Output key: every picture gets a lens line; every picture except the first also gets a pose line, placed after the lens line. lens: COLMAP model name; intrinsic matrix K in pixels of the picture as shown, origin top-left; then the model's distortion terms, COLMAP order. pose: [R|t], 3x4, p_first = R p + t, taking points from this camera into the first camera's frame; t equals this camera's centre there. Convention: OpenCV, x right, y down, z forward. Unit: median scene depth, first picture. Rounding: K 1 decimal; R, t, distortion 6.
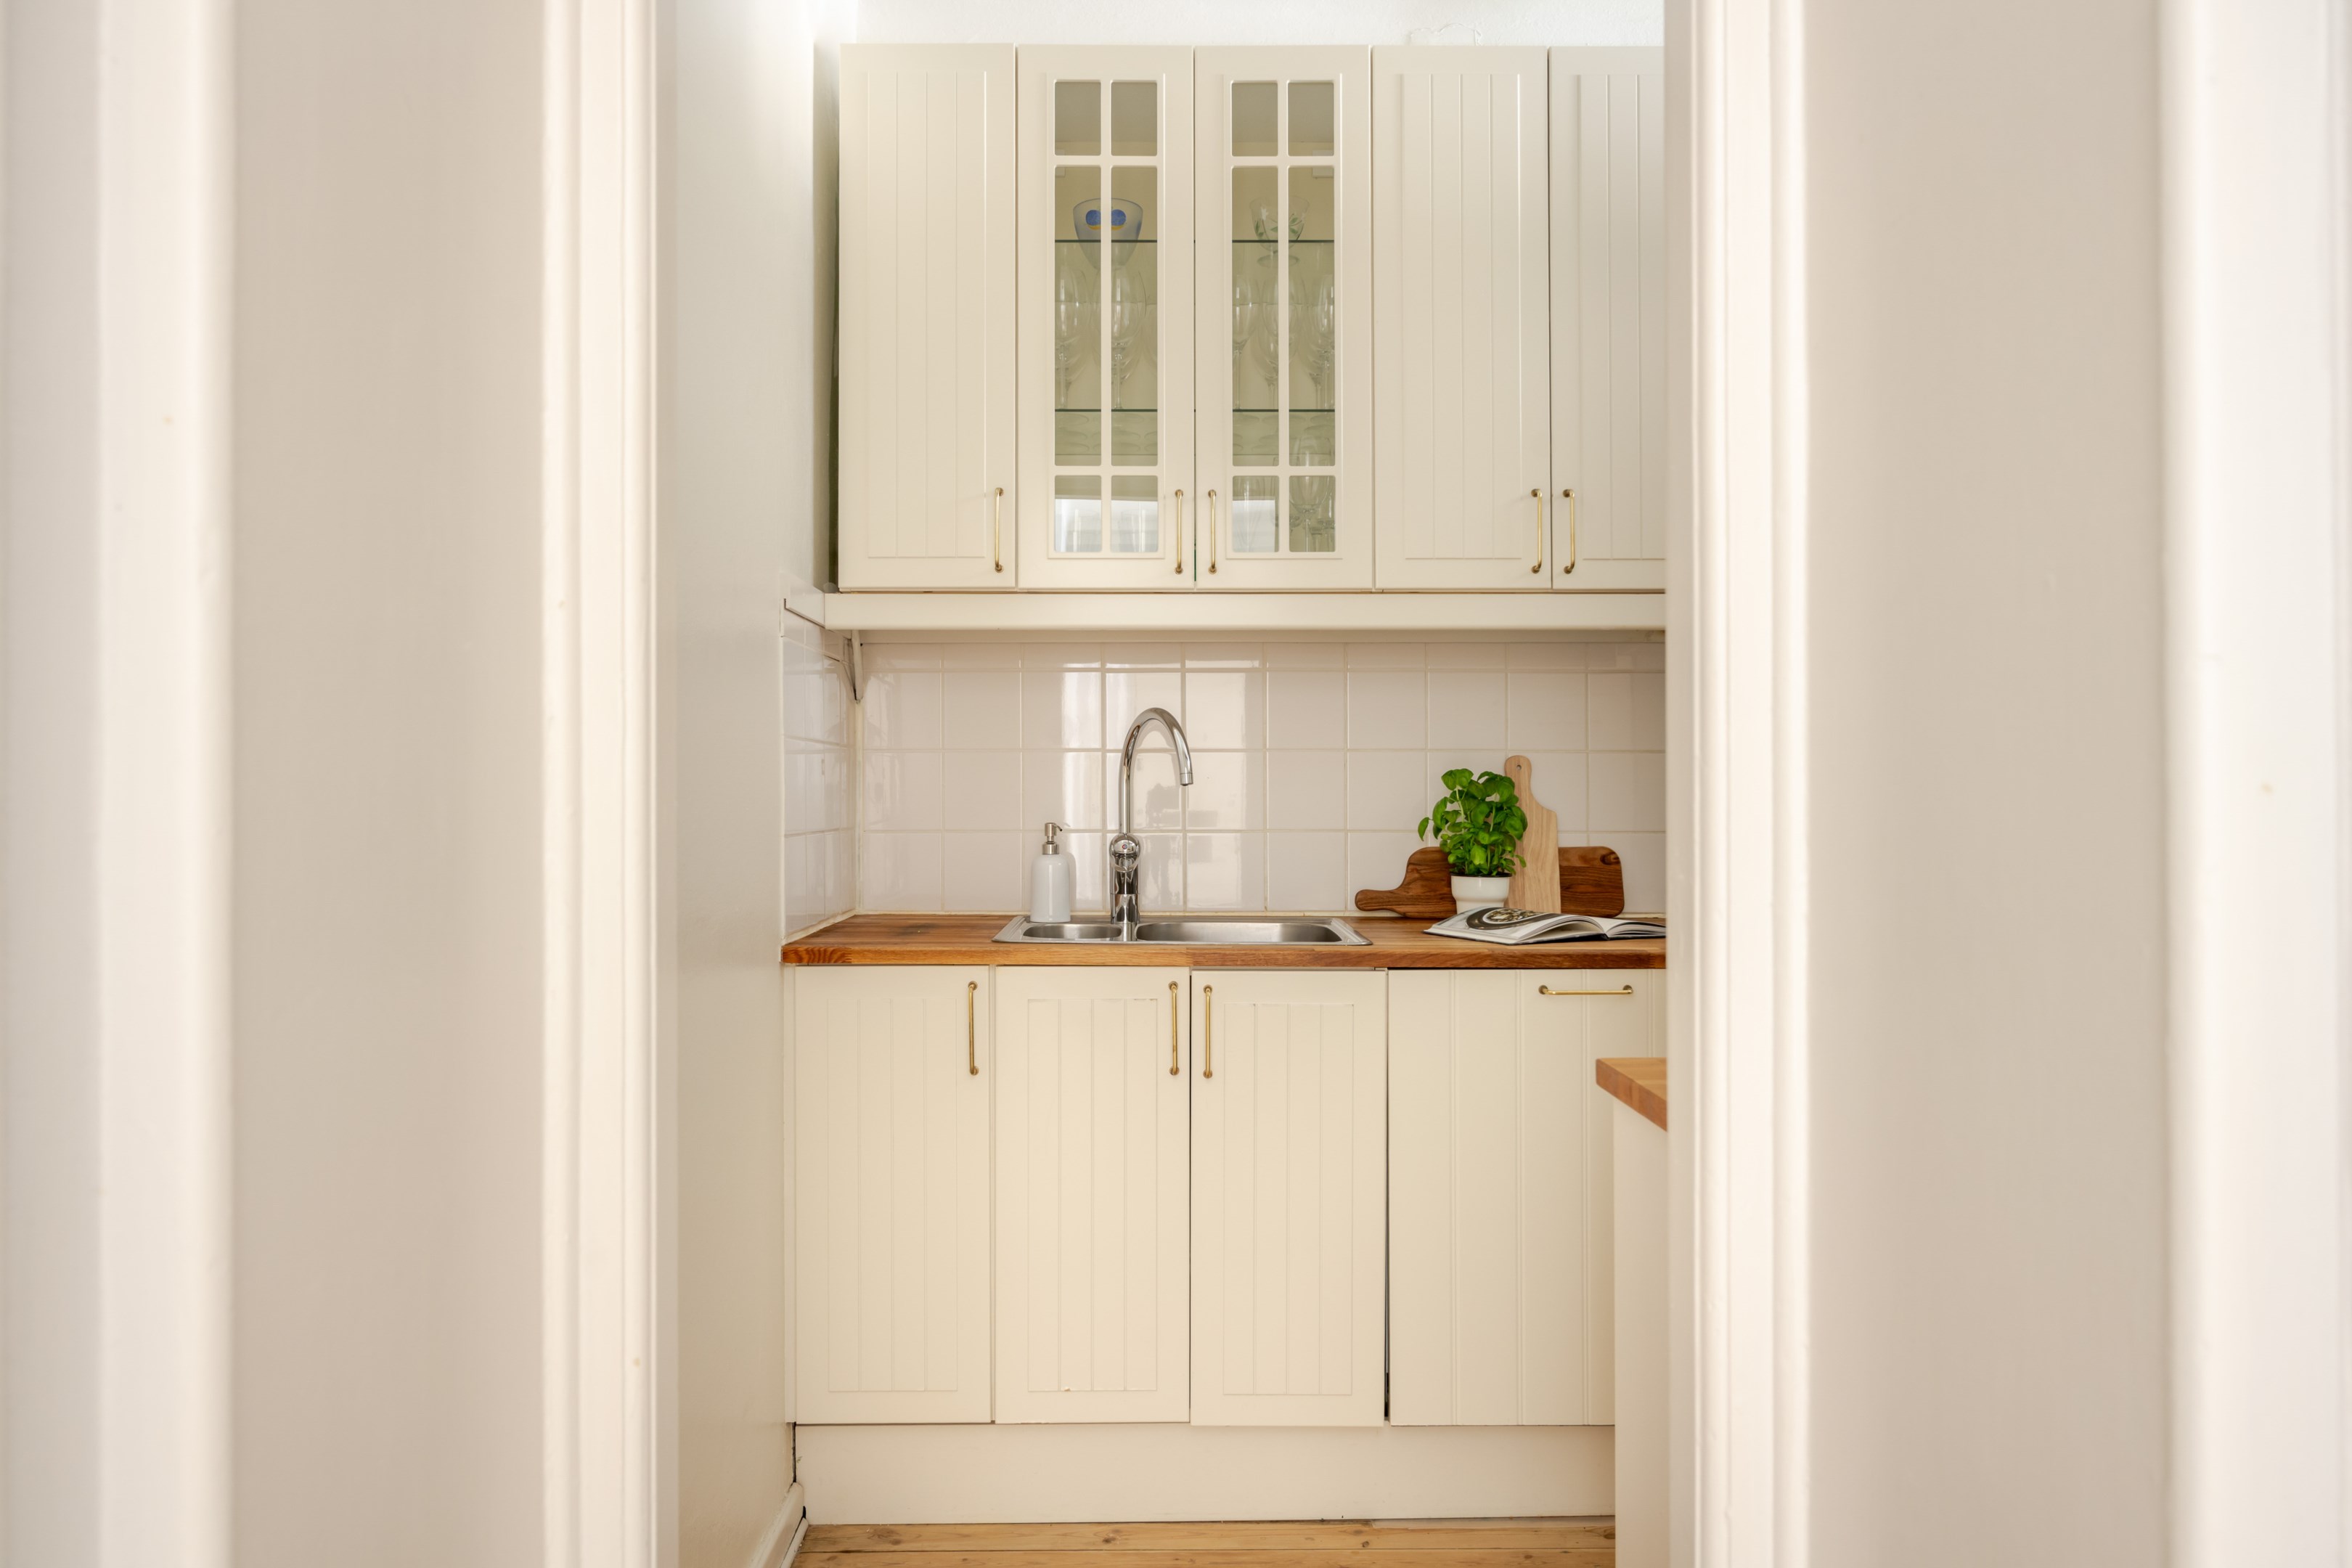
lens RADIAL K [[1843.0, 0, 1212.0], [0, 1843.0, 755.1], [0, 0, 1]] dist [0.075575, 0.001178]
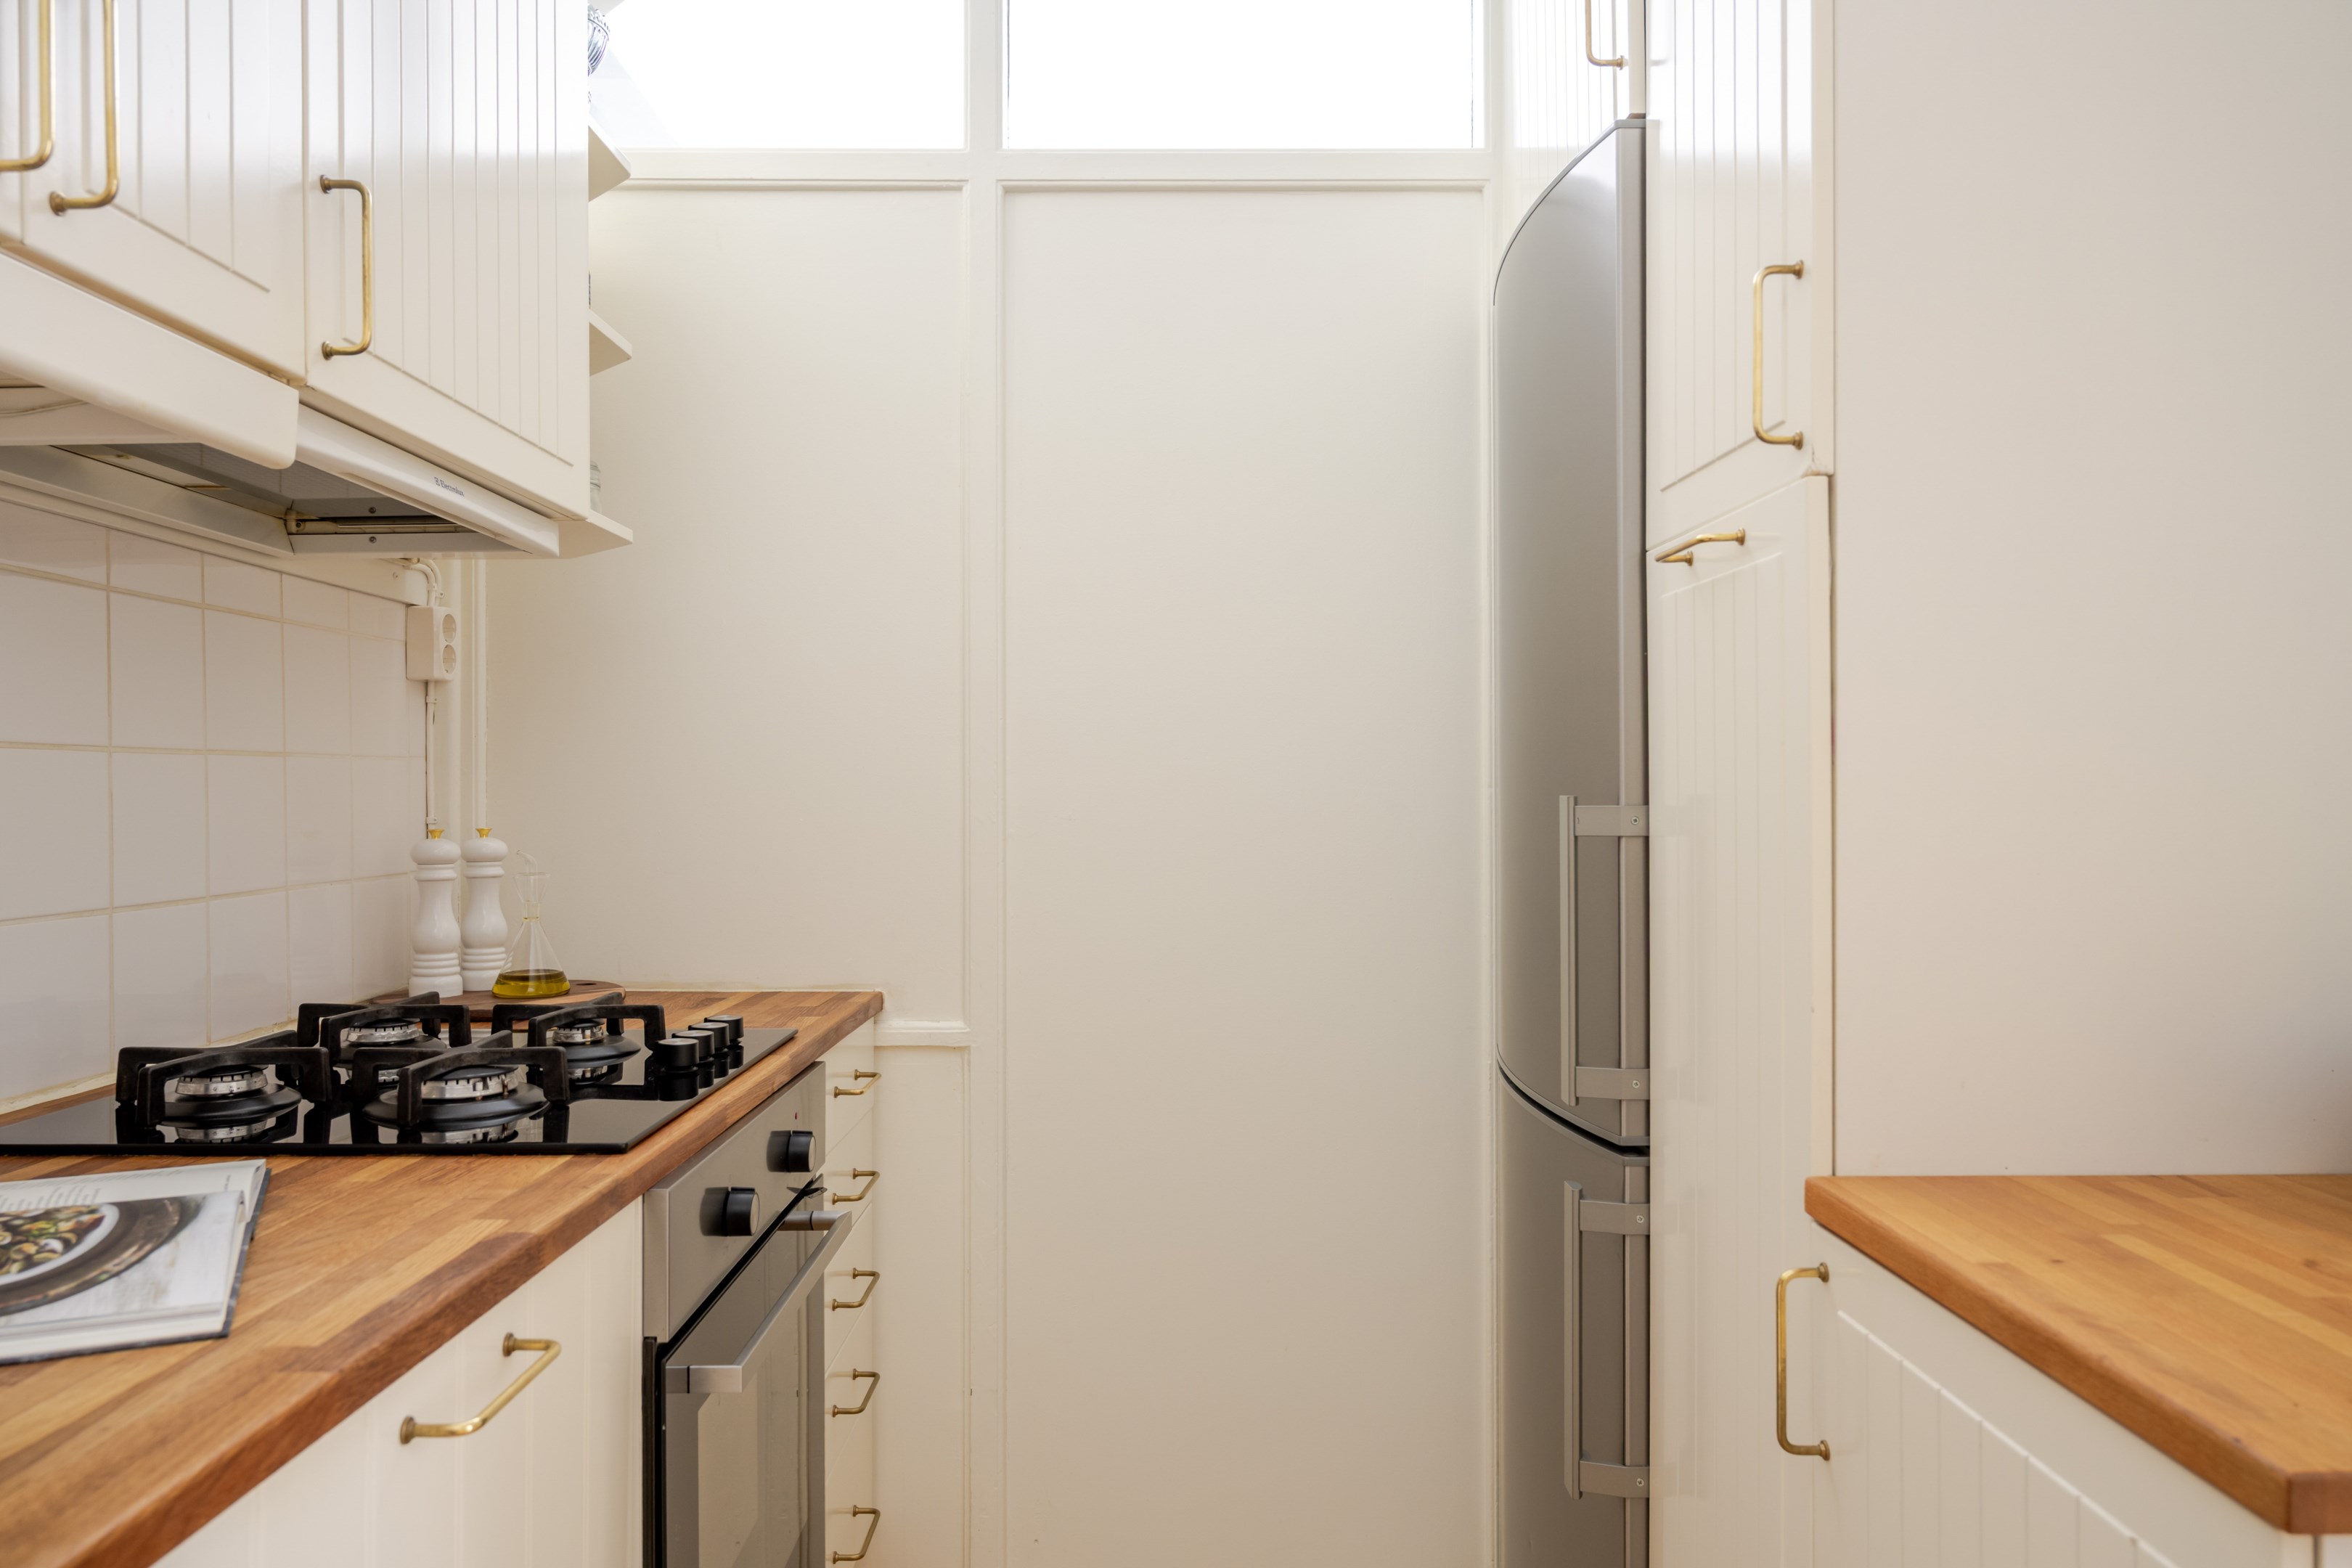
lens RADIAL K [[1618.8, 0, 1128.7], [0, 1618.8, 777.6], [0, 0, 1]] dist [0.004179, -0.001027]
pose [[0.020489, 0.009766, 0.999742, -0.107116], [-0.015270, 0.999839, -0.009454, 0.007110], [-0.999673, -0.015073, 0.020634, 0.791871]]
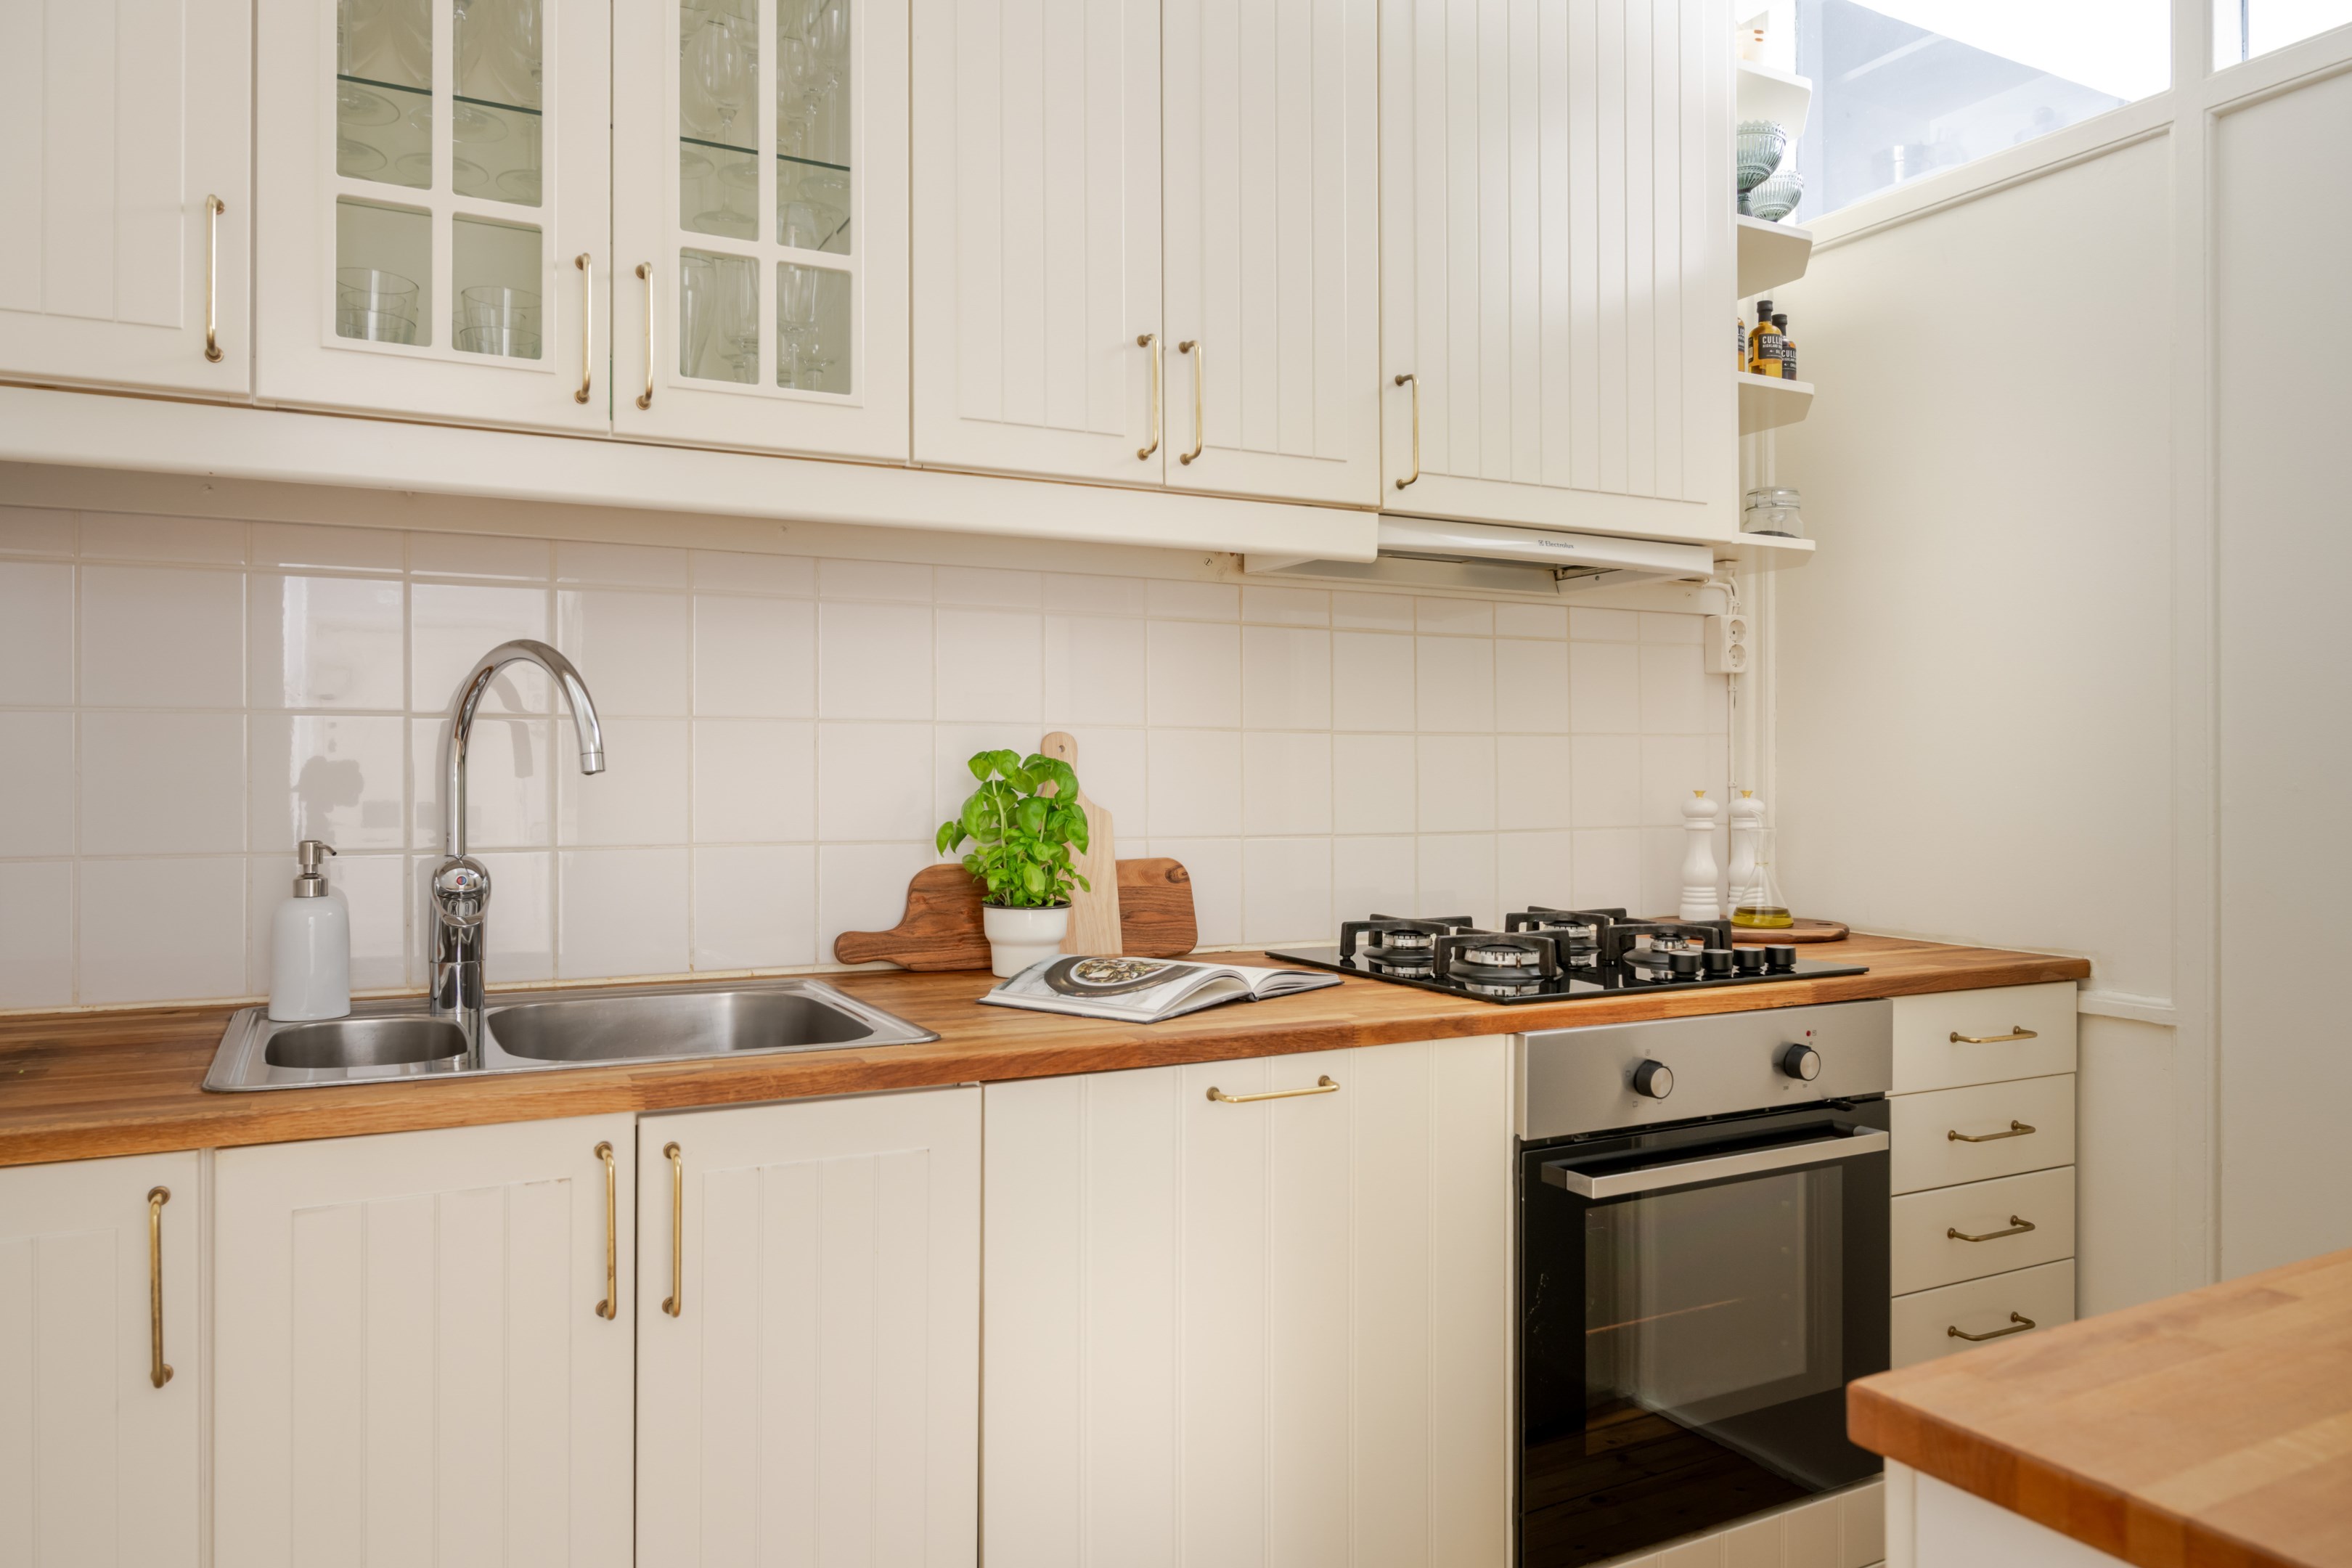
lens RADIAL K [[1618.8, 0, 1199.1], [0, 1618.8, 759.3], [0, 0, 1]] dist [0.004179, -0.001027]
pose [[0.892785, 0.005017, 0.450455, -0.071805], [-0.009650, 0.999922, 0.007989, 0.005852], [-0.450379, -0.011479, 0.892764, 0.461080]]
